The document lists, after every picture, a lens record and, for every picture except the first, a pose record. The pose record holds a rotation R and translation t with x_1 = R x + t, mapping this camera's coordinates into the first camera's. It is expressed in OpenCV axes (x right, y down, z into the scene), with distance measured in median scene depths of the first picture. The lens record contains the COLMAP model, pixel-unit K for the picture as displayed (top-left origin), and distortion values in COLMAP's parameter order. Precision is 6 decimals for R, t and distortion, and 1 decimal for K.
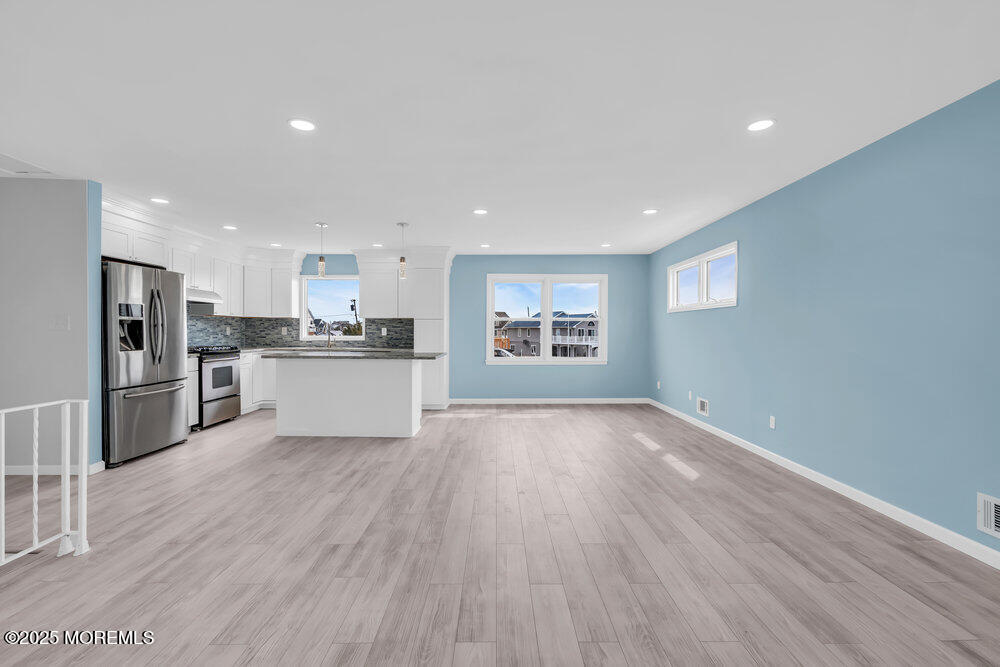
lens RADIAL K [[446.2, 0, 498.1], [0, 446.2, 330.8], [0, 0, 1]] dist [-0.008971, 0.002672]
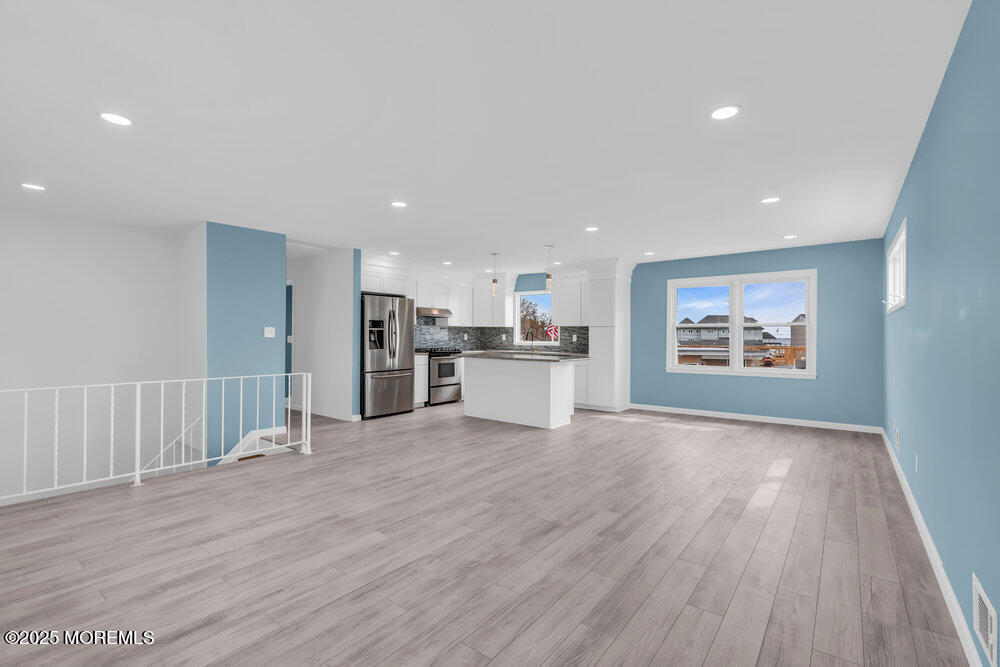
lens RADIAL K [[446.2, 0, 501.3], [0, 446.2, 334.3], [0, 0, 1]] dist [-0.008971, 0.002672]
pose [[0.787709, -0.001307, -0.616046, 0.524876], [-0.003276, 0.999975, -0.006310, 0.000024], [0.616039, 0.006989, 0.787685, 0.003188]]
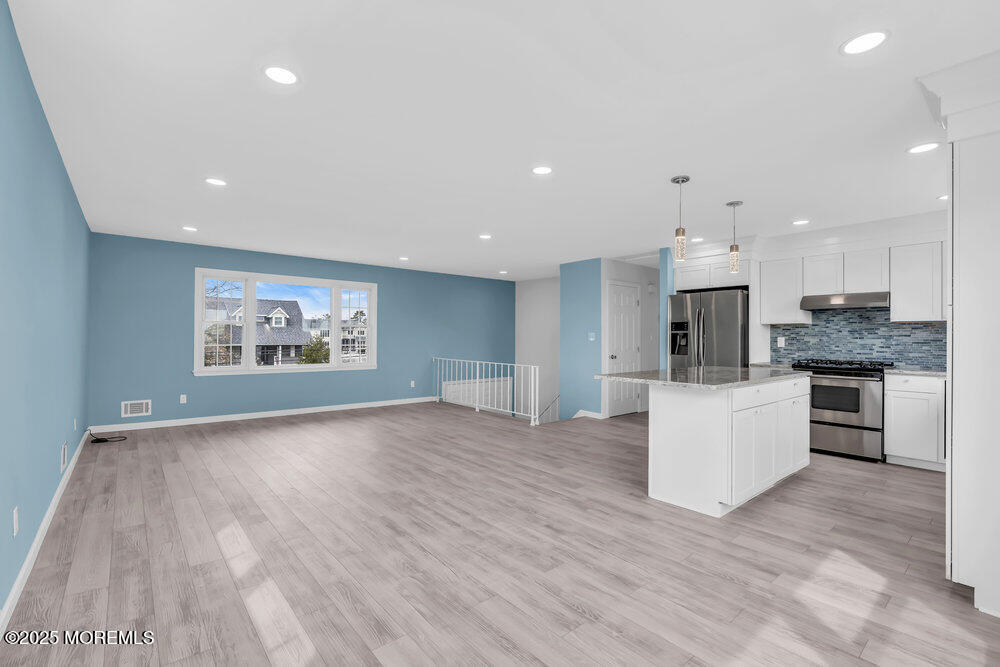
lens RADIAL K [[446.2, 0, 503.8], [0, 446.2, 333.8], [0, 0, 1]] dist [-0.008971, 0.002672]
pose [[-0.762601, -0.015214, -0.646690, 0.522424], [-0.008617, 0.999874, -0.013362, 0.001784], [0.646812, -0.004618, -0.762636, 1.708016]]
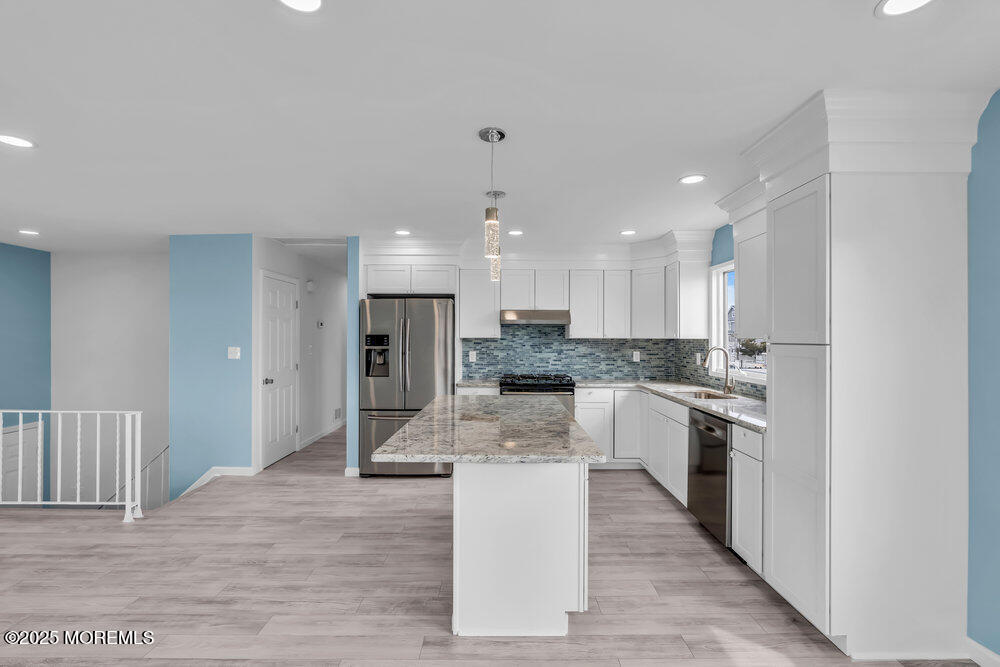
lens RADIAL K [[446.2, 0, 501.3], [0, 446.2, 334.5], [0, 0, 1]] dist [-0.008971, 0.002672]
pose [[0.001784, -0.013259, -0.999911, 0.283660], [-0.002176, 0.999910, -0.013262, -0.045657], [0.999996, 0.002200, 0.001755, 1.293456]]
